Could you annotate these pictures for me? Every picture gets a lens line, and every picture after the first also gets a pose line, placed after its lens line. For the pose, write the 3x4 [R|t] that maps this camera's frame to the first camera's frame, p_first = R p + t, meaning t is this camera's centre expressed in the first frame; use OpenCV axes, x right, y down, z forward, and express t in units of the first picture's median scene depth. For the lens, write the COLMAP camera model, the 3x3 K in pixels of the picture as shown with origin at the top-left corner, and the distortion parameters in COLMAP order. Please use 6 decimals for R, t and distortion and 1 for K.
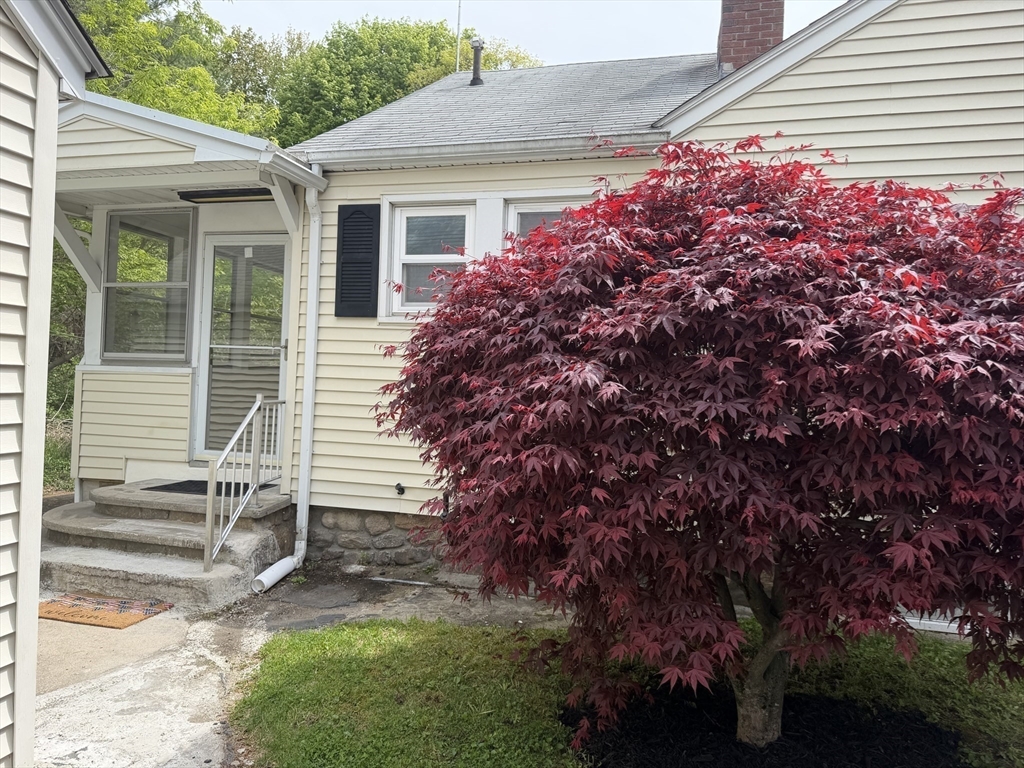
lens RADIAL K [[722.7, 0, 514.5], [0, 722.7, 385.4], [0, 0, 1]] dist [0.112934, -0.161797]
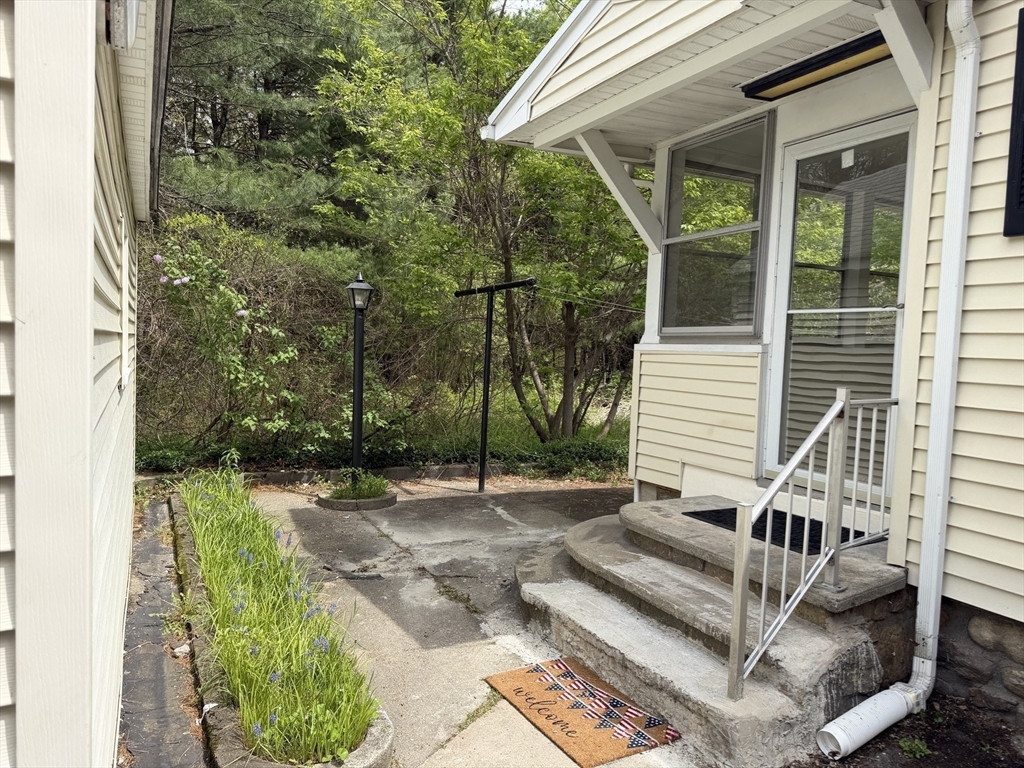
lens RADIAL K [[719.5, 0, 512.1], [0, 719.5, 375.6], [0, 0, 1]] dist [0.046722, -0.039730]
pose [[0.667202, 0.019156, -0.744631, -0.097099], [-0.010431, 0.999812, 0.016374, -0.003862], [0.744804, -0.003157, 0.667276, 0.411202]]
